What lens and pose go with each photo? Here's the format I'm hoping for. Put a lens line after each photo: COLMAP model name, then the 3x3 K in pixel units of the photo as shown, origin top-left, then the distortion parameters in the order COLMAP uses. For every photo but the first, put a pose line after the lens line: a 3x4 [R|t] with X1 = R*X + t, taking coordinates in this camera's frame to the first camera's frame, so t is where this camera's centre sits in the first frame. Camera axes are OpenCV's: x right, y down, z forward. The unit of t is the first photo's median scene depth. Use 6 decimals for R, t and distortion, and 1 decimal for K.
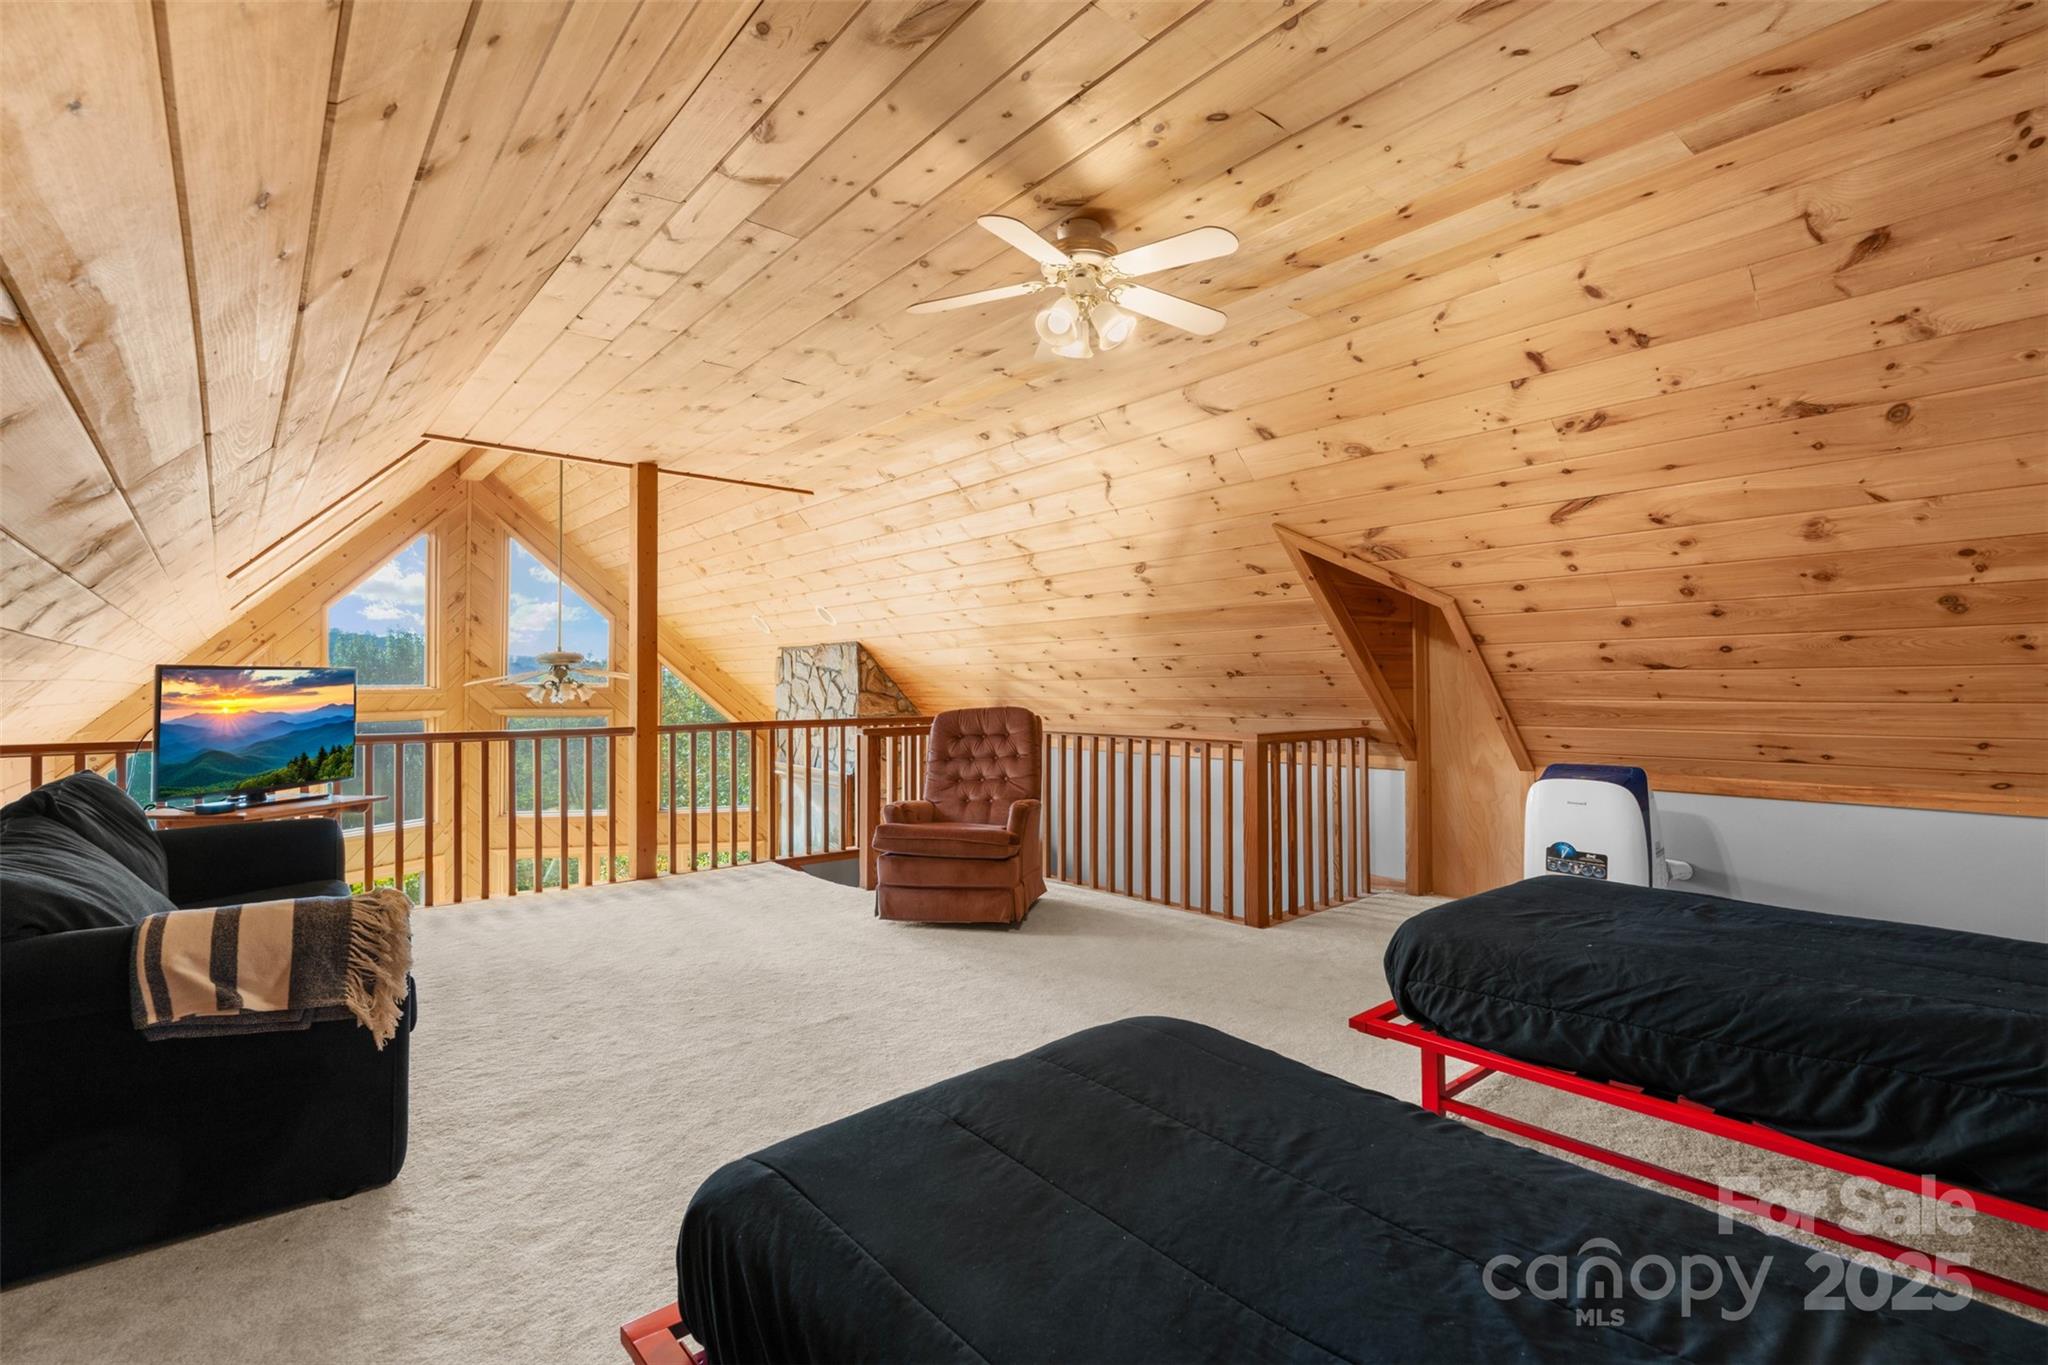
lens RADIAL K [[938.4, 0, 1024.0], [0, 938.4, 682.5], [0, 0, 1]] dist [-0.002205, -0.000163]
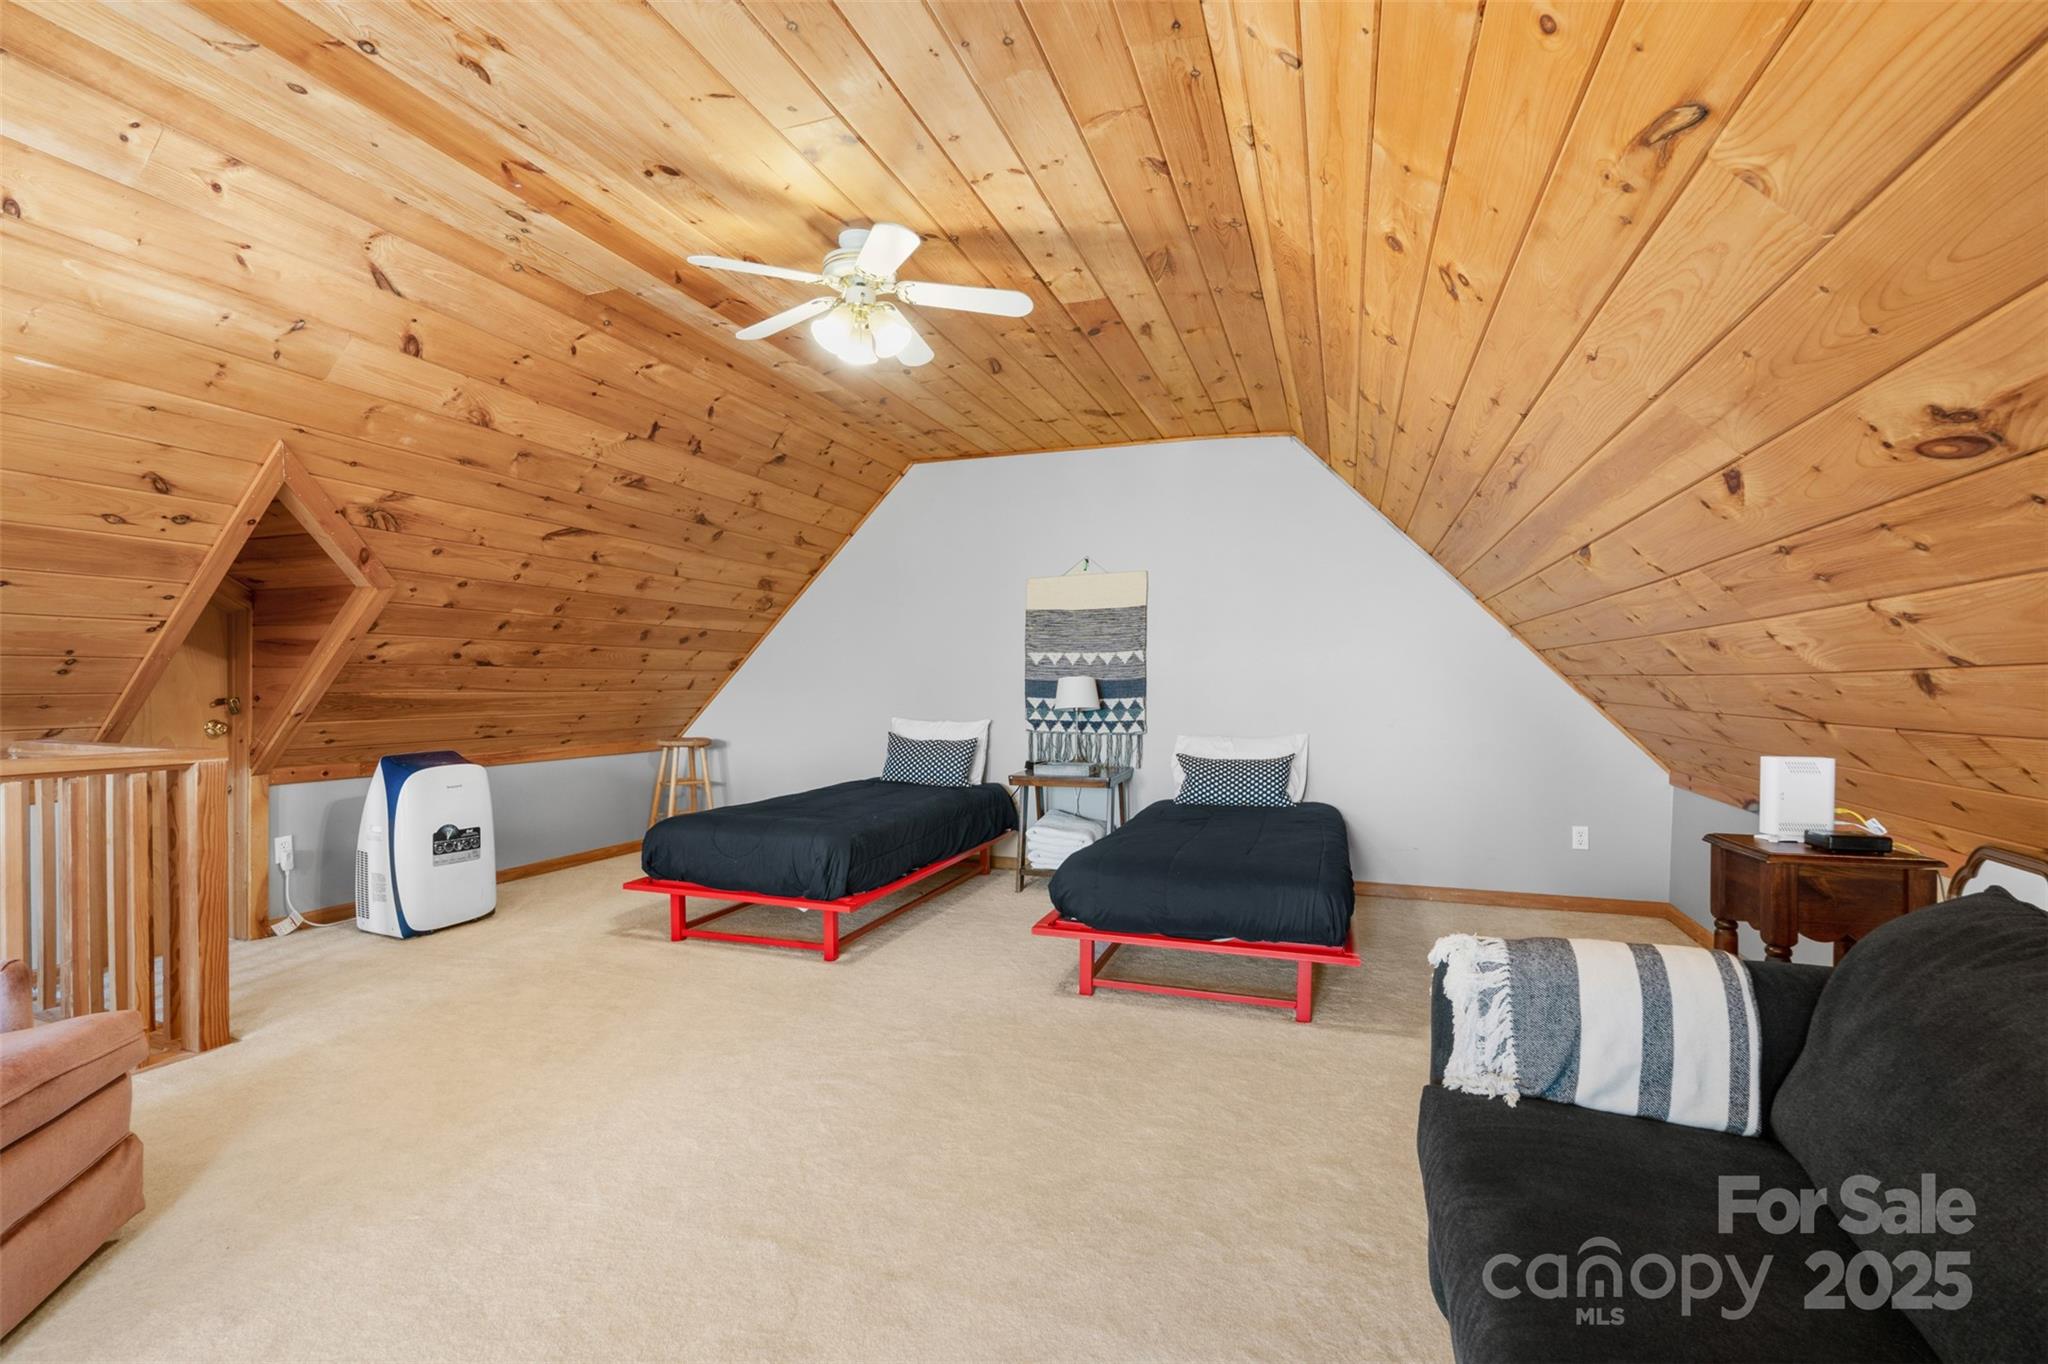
lens RADIAL K [[937.8, 0, 1004.6], [0, 937.8, 691.8], [0, 0, 1]] dist [-0.003336, -0.000790]
pose [[-0.499236, -0.003197, 0.866460, -0.604305], [-0.006317, 0.999980, 0.000050, 0.013251], [-0.866443, -0.005448, -0.499246, 0.889397]]
